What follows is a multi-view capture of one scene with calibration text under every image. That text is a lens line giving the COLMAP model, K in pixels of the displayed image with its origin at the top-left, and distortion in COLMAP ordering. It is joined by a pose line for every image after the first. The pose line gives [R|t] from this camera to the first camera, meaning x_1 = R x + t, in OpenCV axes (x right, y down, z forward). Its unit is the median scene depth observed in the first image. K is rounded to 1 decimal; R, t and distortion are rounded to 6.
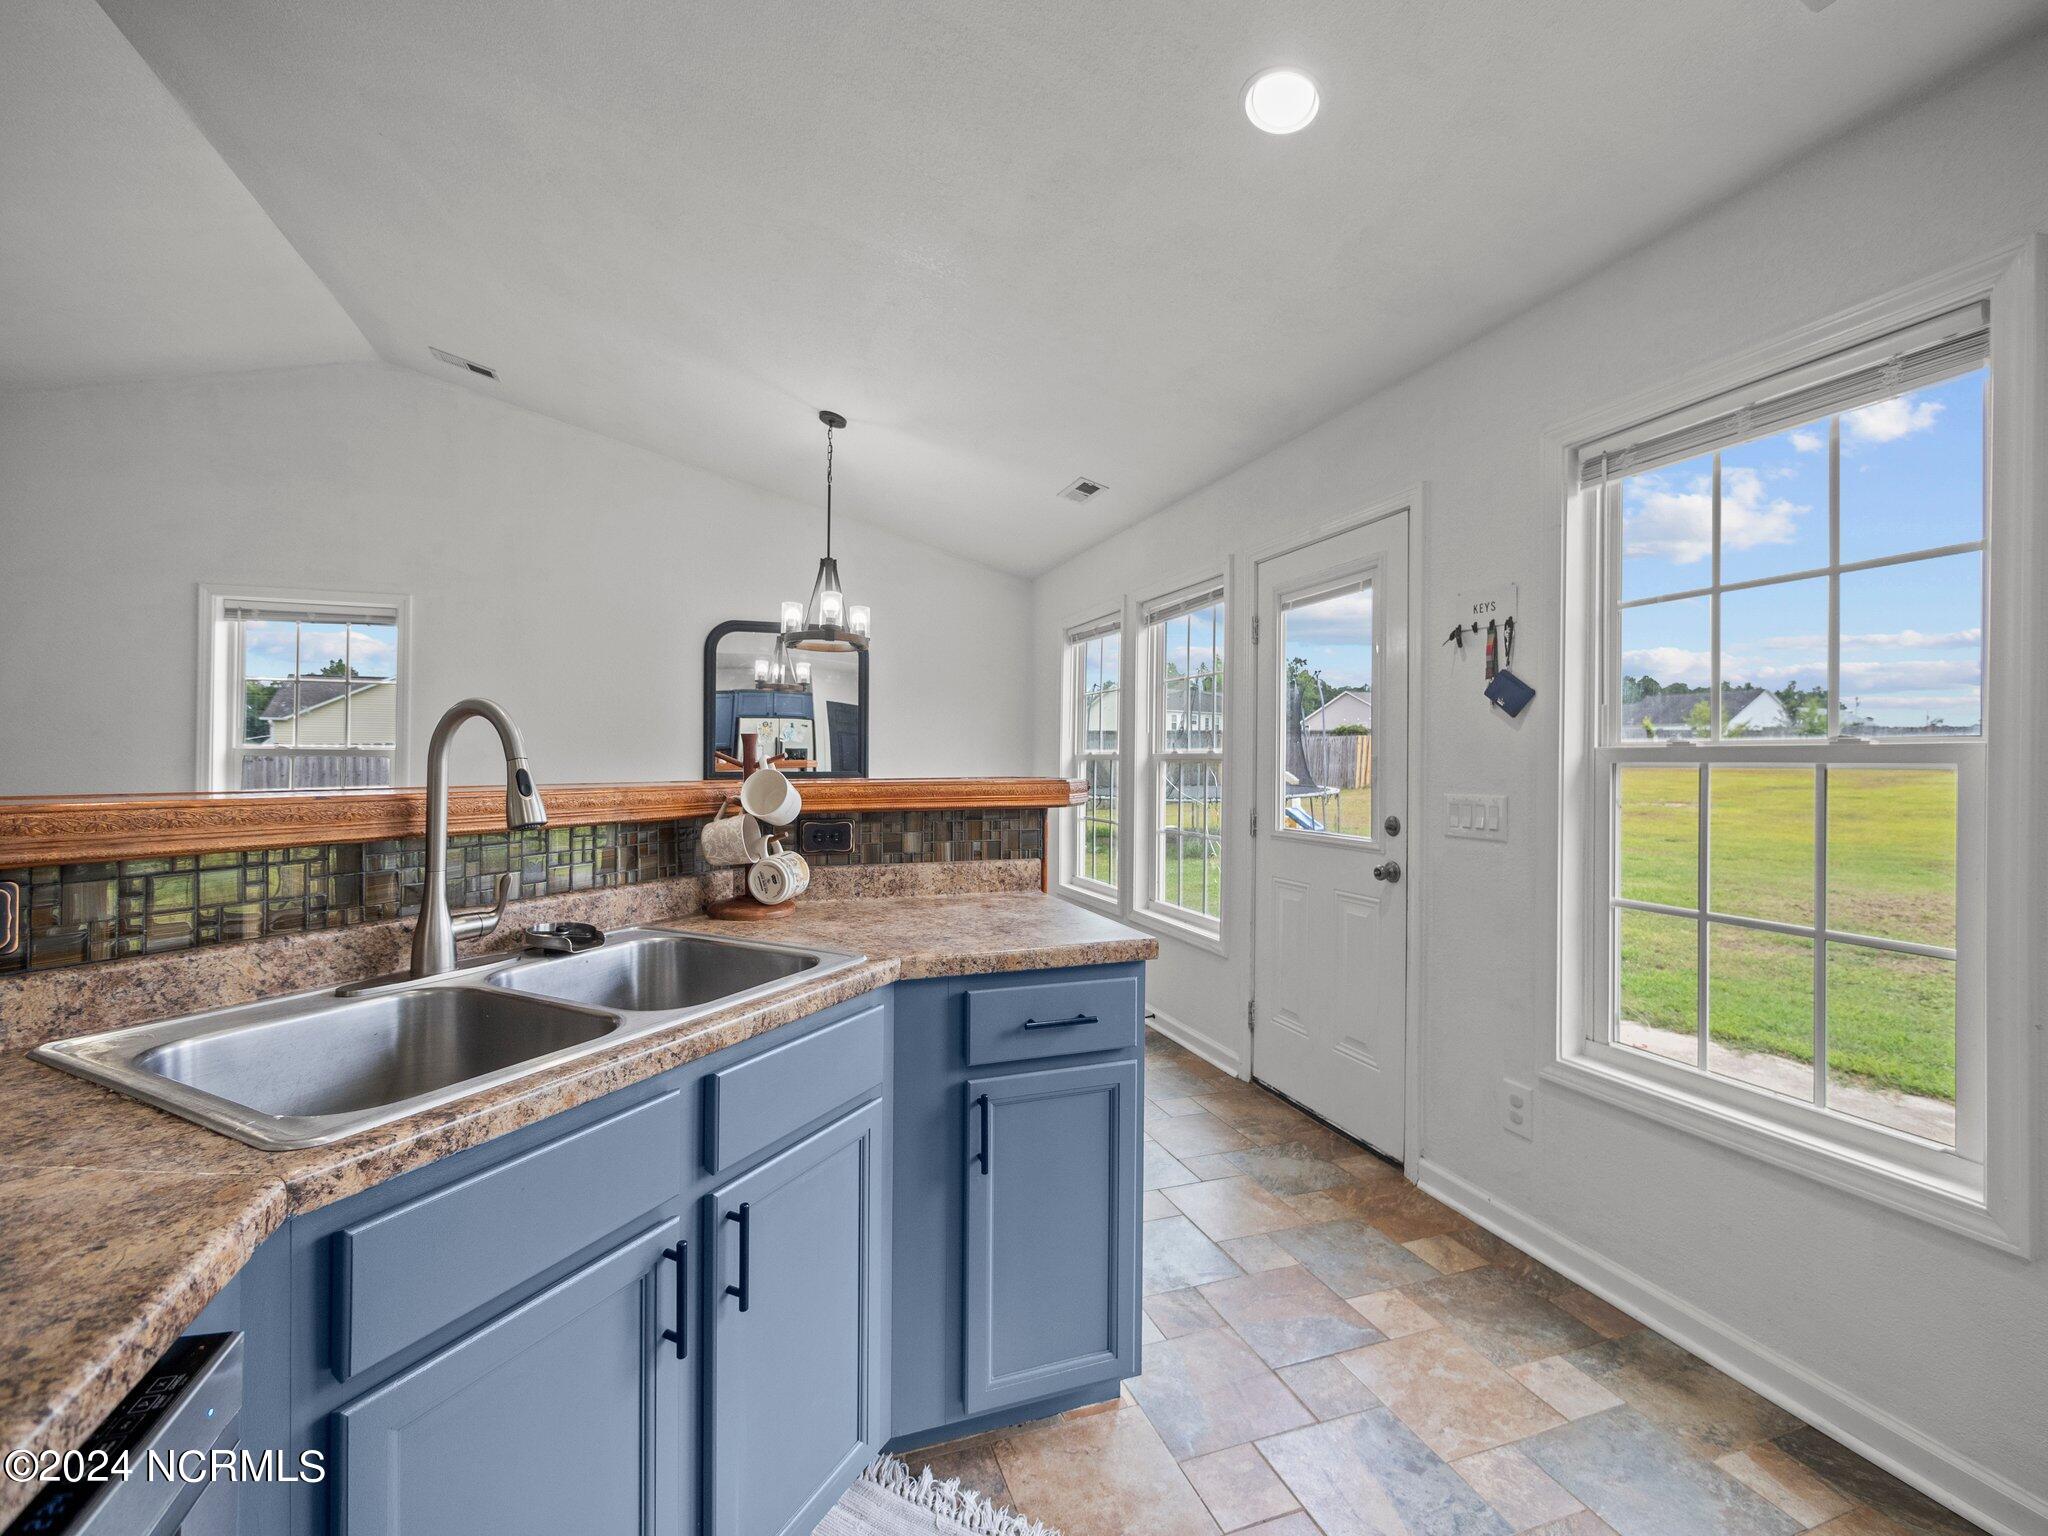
lens RADIAL K [[867.7, 0, 1024.8], [0, 867.7, 767.4], [0, 0, 1]] dist [-0.001443, 0.001648]
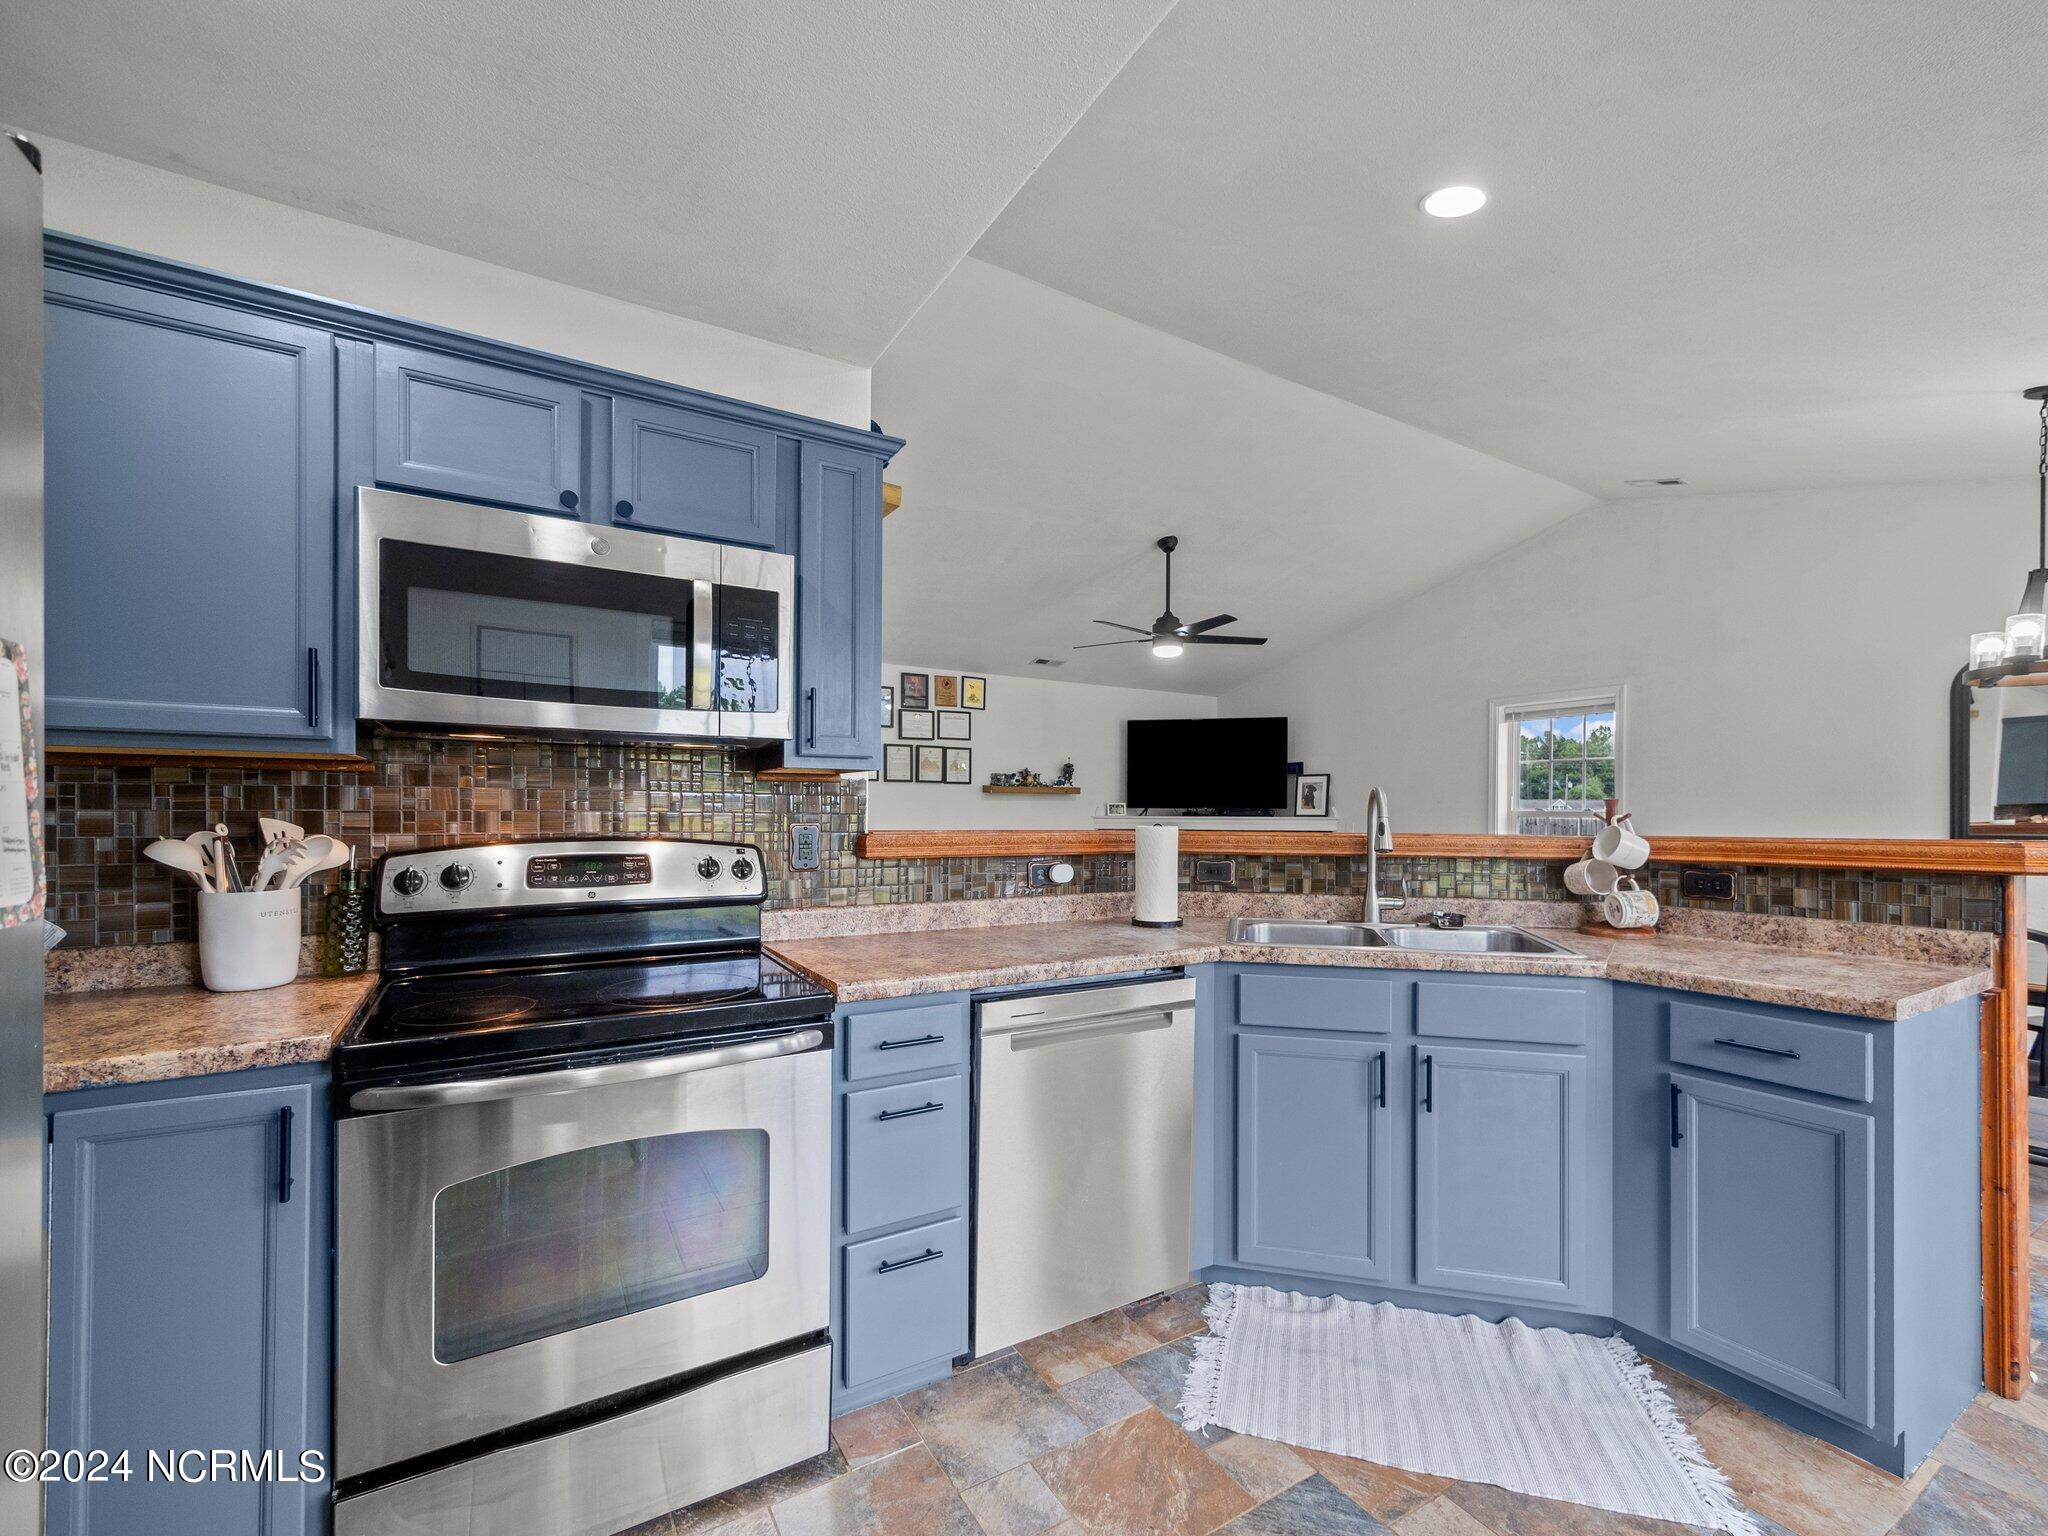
lens RADIAL K [[867.7, 0, 1051.7], [0, 867.7, 813.5], [0, 0, 1]] dist [-0.001443, 0.001648]
pose [[0.217802, -0.006821, -0.975969, 0.696034], [-0.008020, 0.999929, -0.008778, 0.001399], [0.975960, 0.009739, 0.217731, -0.113503]]
